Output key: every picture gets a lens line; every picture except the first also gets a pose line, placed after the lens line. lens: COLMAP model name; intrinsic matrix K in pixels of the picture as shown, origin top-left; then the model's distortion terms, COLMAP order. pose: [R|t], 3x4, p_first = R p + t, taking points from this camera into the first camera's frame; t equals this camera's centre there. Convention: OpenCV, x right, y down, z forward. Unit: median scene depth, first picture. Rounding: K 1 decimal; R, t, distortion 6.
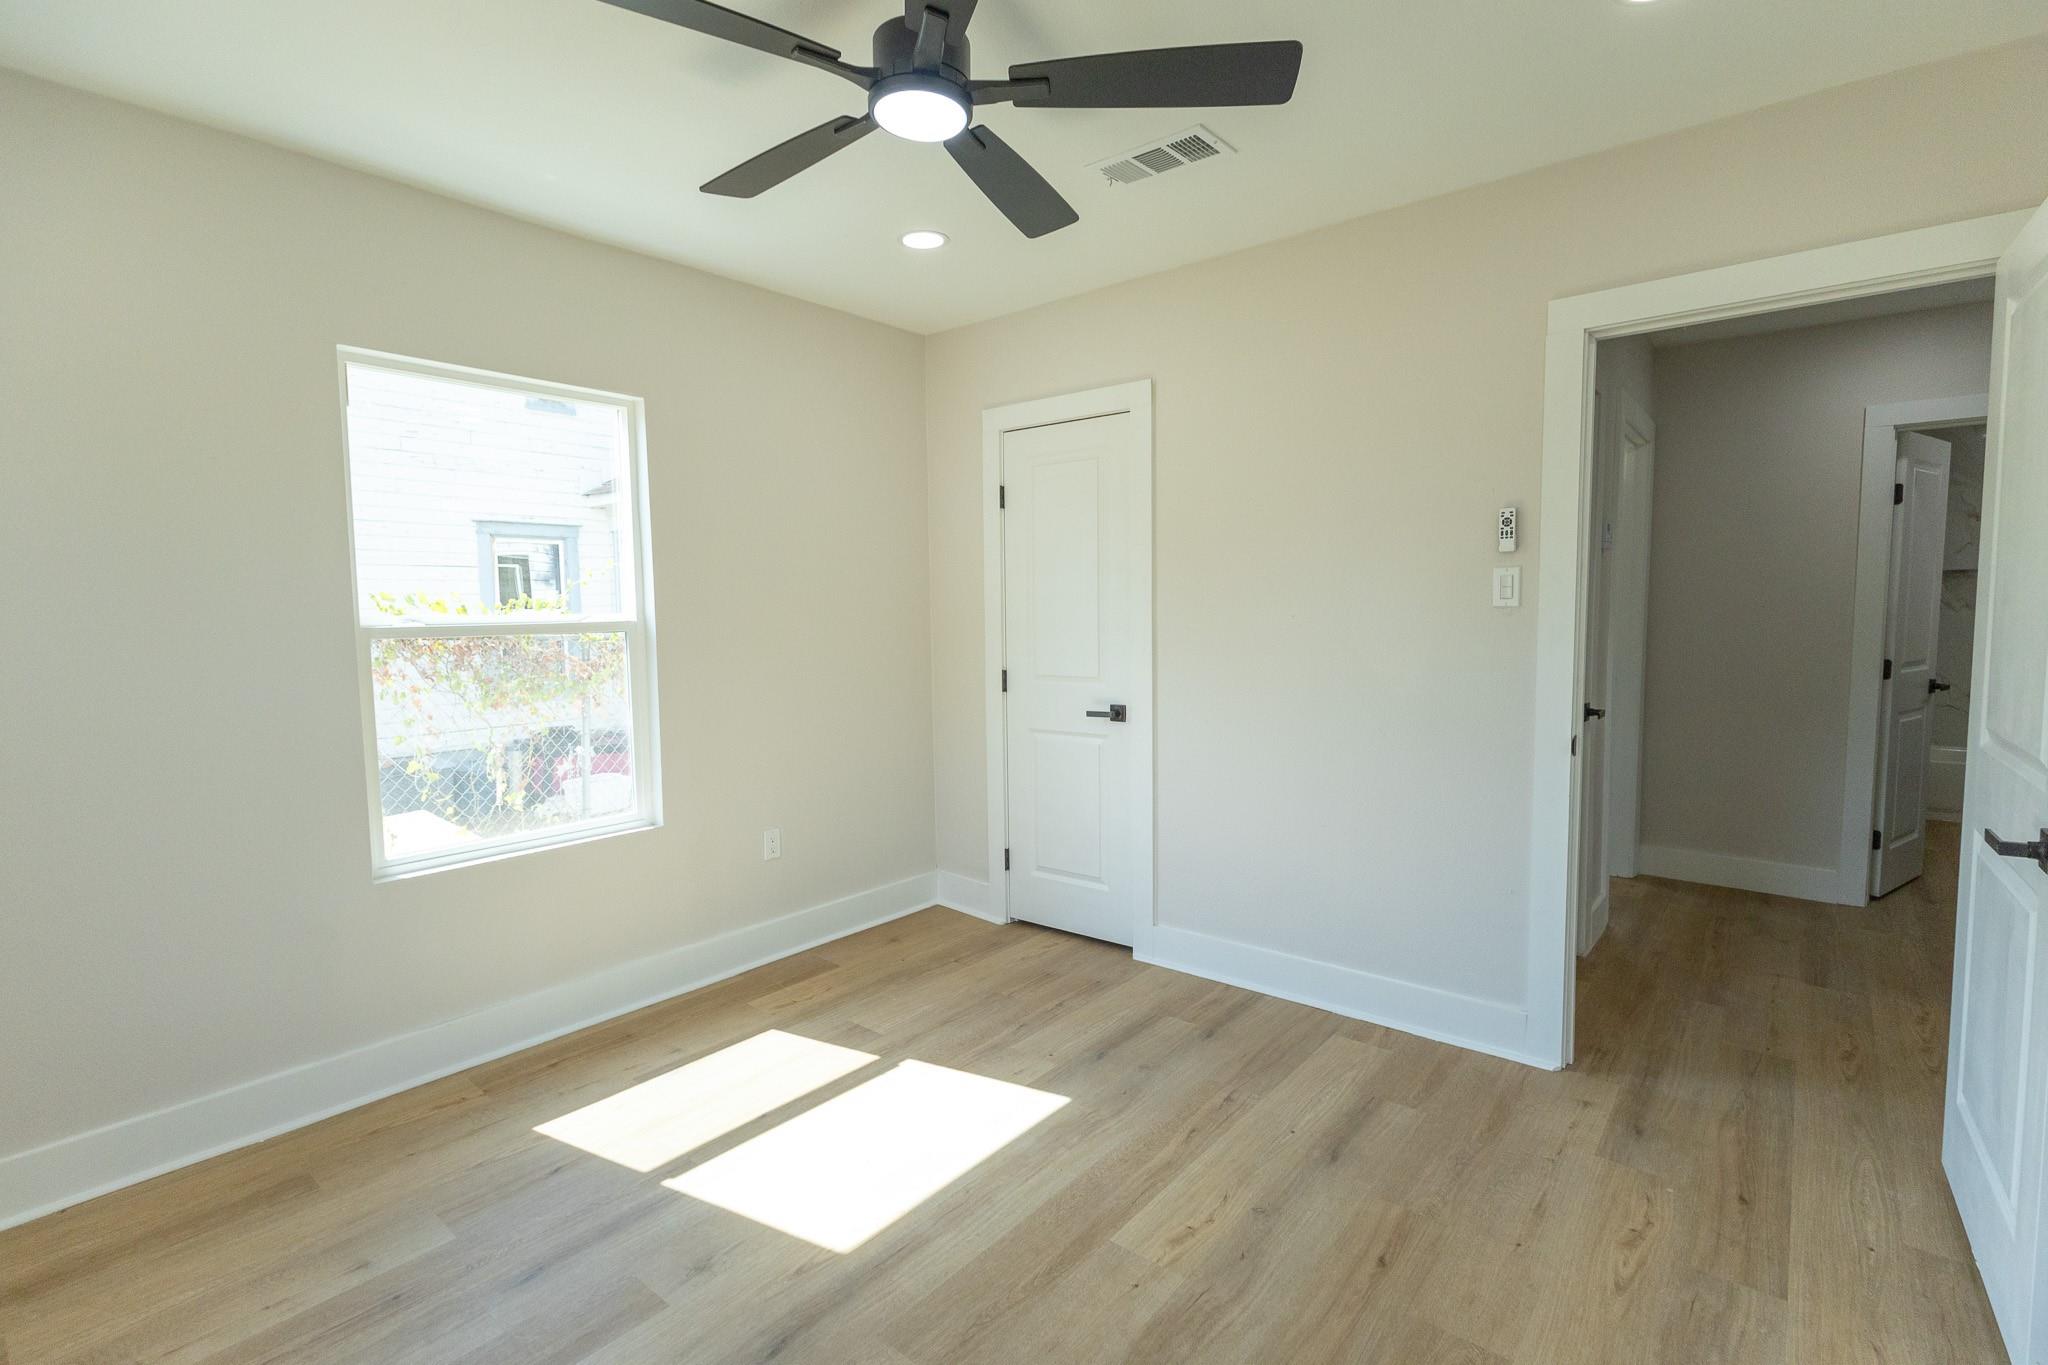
lens RADIAL K [[938.3, 0, 1026.3], [0, 938.3, 678.0], [0, 0, 1]] dist [0.001515, 0.000608]
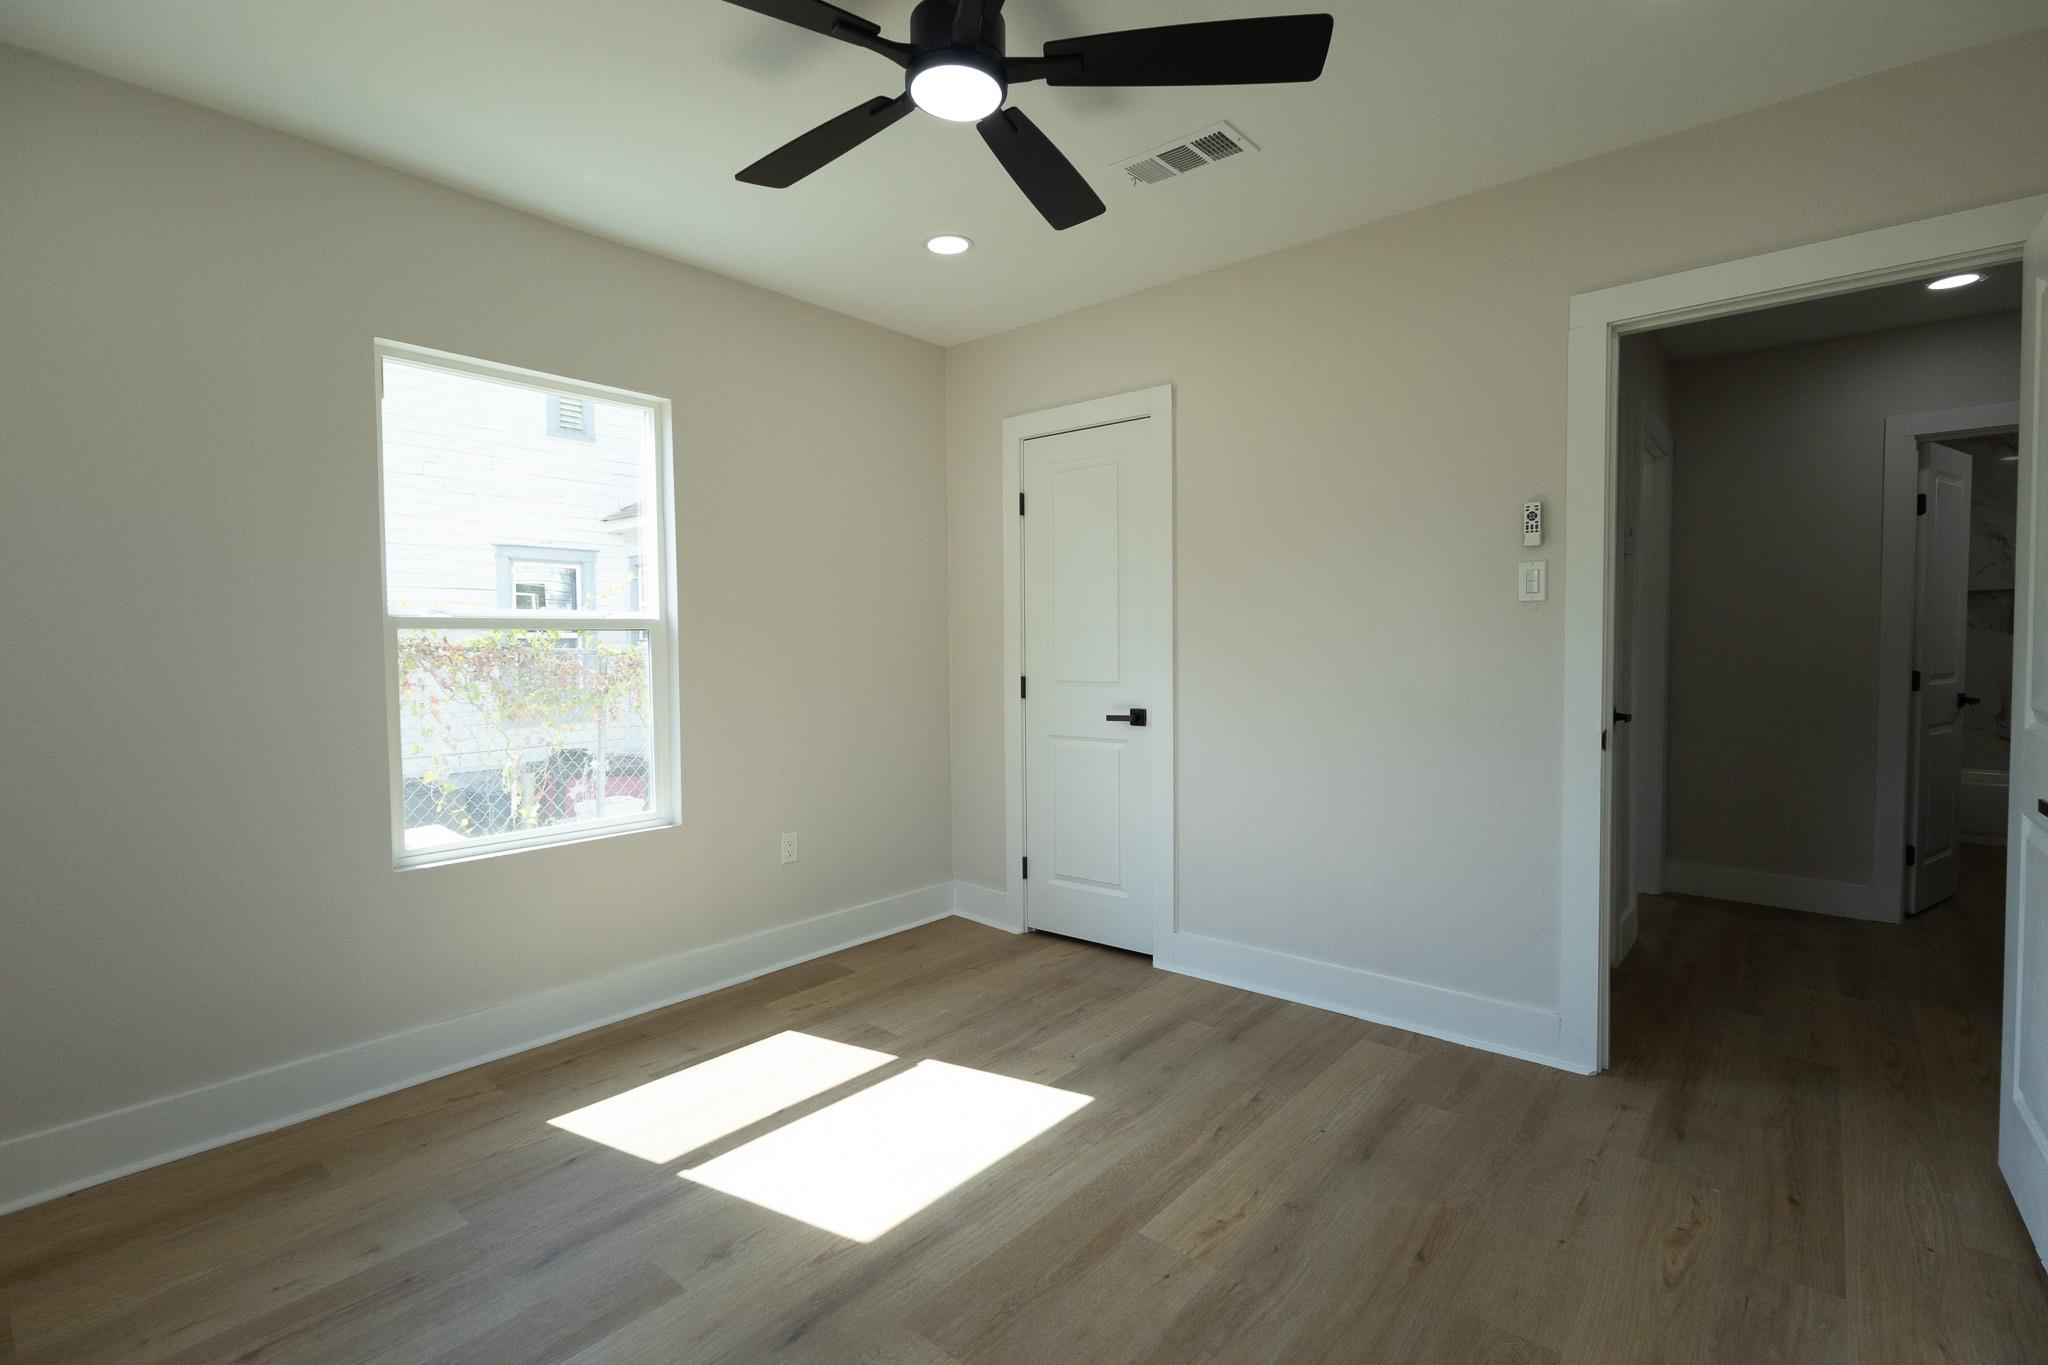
lens RADIAL K [[938.3, 0, 1026.3], [0, 938.3, 678.0], [0, 0, 1]] dist [0.001515, 0.000608]
pose [[0.999940, 0.004699, -0.009918, -0.015061], [-0.005085, 0.999213, -0.039334, 0.048718], [0.009726, 0.039382, 0.999177, 0.004396]]
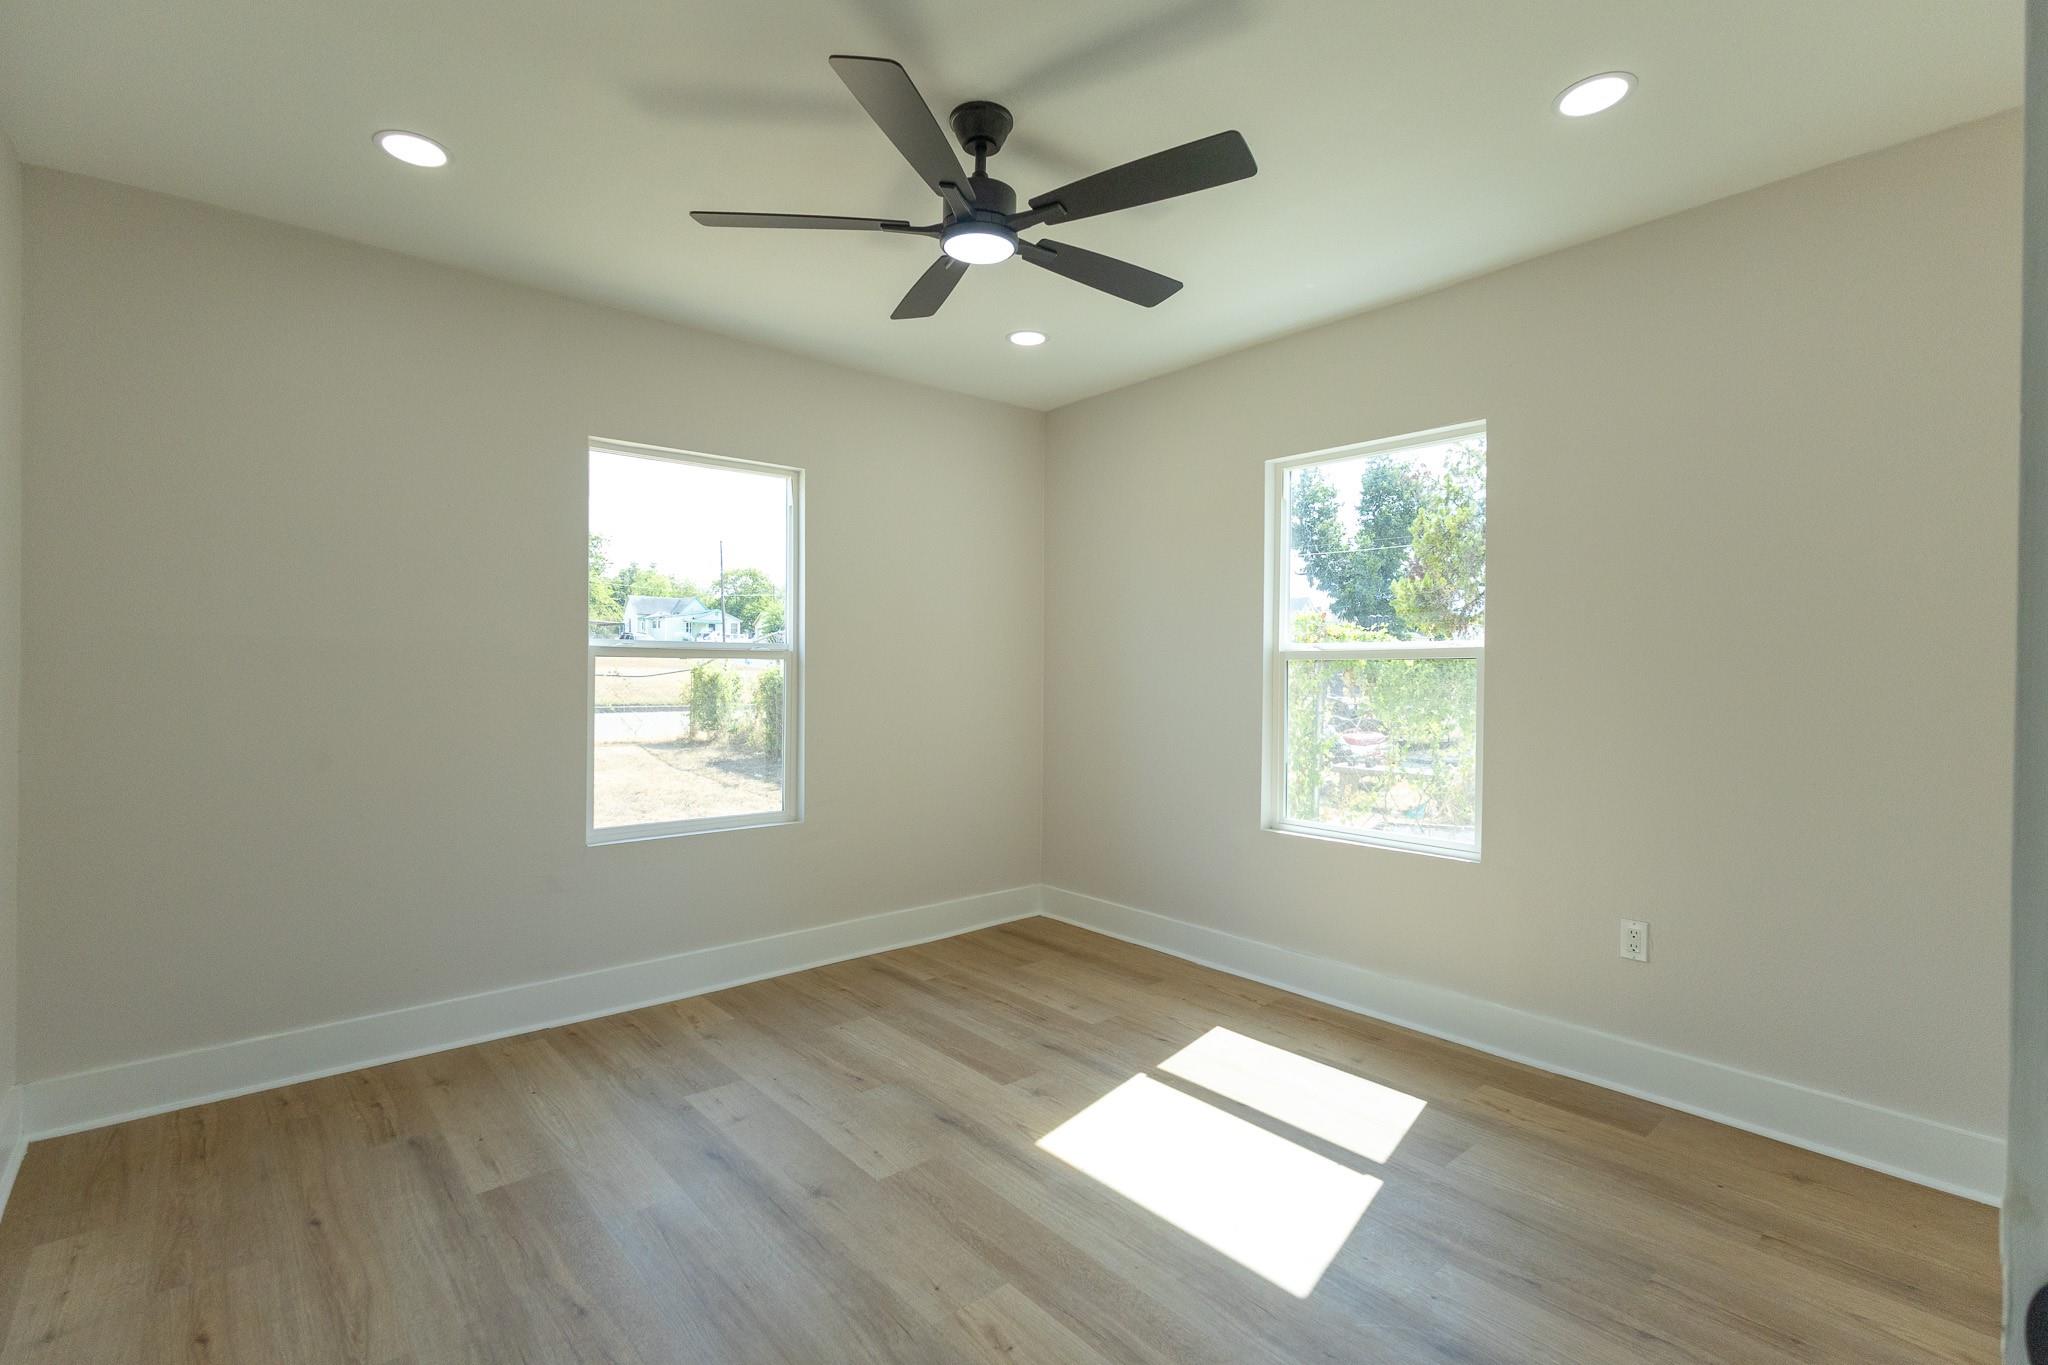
lens RADIAL K [[938.3, 0, 1026.3], [0, 938.3, 678.0], [0, 0, 1]] dist [0.001515, 0.000608]
pose [[-0.166115, 0.018235, -0.985938, 0.759792], [-0.076120, 0.996609, 0.031257, -0.028110], [0.983164, 0.080242, -0.164163, 0.851349]]
